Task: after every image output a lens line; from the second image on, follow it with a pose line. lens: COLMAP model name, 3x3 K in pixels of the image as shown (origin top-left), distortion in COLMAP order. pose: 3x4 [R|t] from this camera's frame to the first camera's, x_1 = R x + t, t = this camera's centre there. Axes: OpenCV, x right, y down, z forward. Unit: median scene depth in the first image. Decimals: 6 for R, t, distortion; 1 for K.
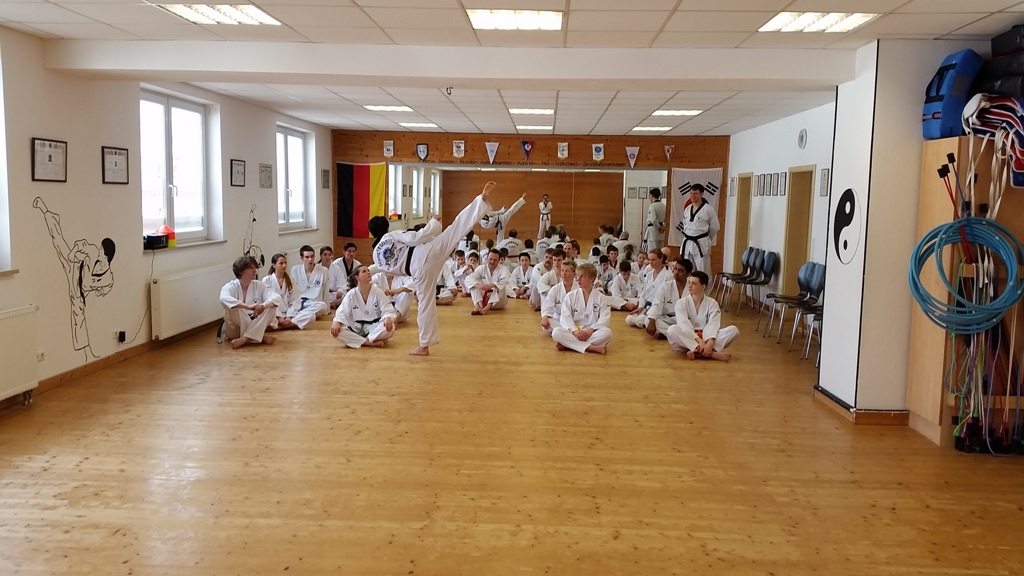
lens RADIAL K [[840.5, 0, 512.0], [0, 840.5, 288.0], [0, 0, 1]] dist [0.117472, -0.268786]
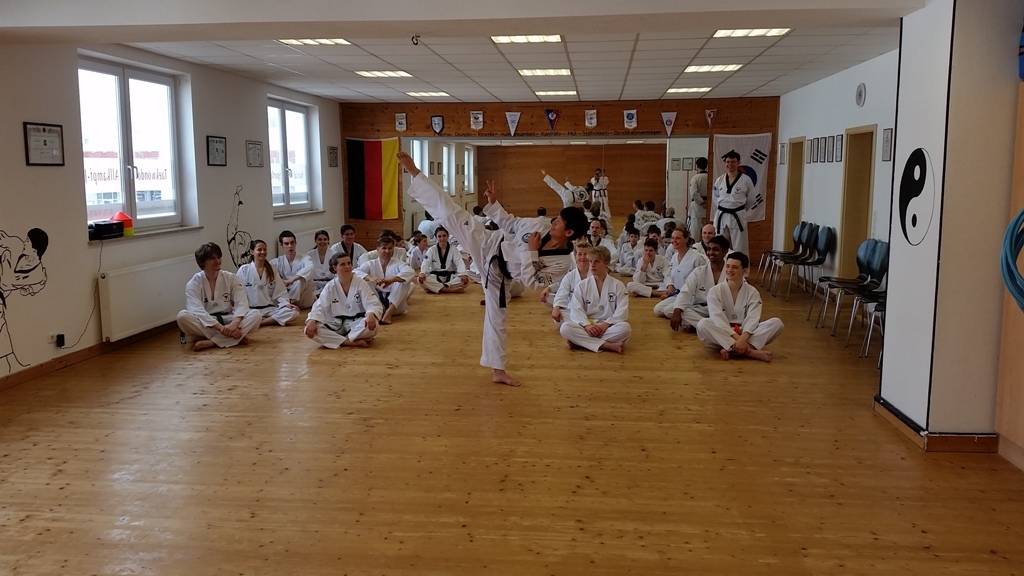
lens RADIAL K [[840.3, 0, 509.5], [0, 840.3, 285.0], [0, 0, 1]] dist [0.146502, -0.372780]
pose [[0.997628, -0.013853, -0.067432, 0.067078], [0.015433, 0.999617, 0.022961, -0.013938], [0.067088, -0.023947, 0.997460, 0.176865]]
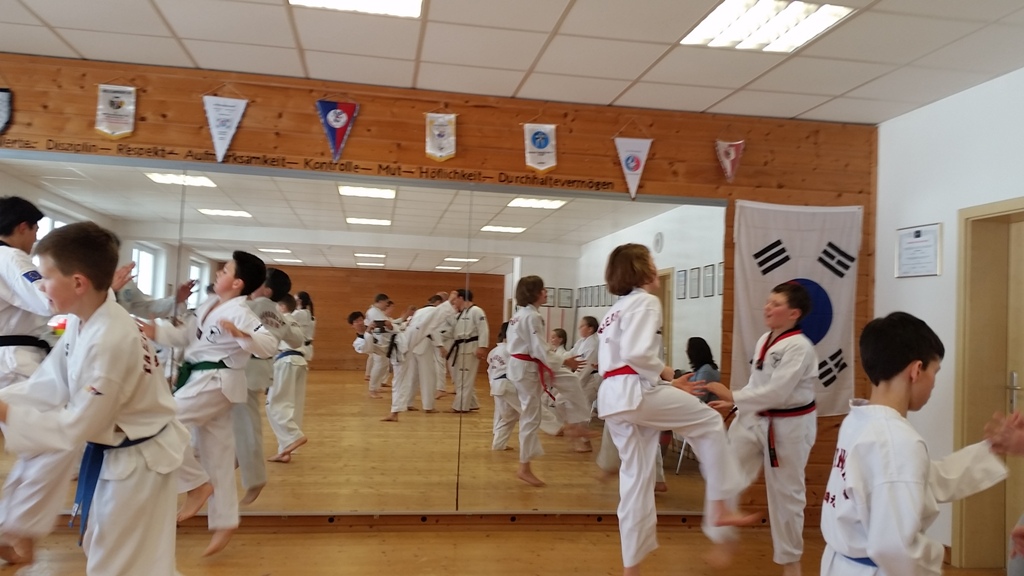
lens RADIAL K [[840.3, 0, 509.5], [0, 840.3, 285.0], [0, 0, 1]] dist [0.146502, -0.372780]
pose [[0.980727, 0.028493, 0.193295, 0.048179], [0.000949, 0.988604, -0.150540, -0.106464], [-0.195381, 0.147822, 0.969523, 1.408528]]
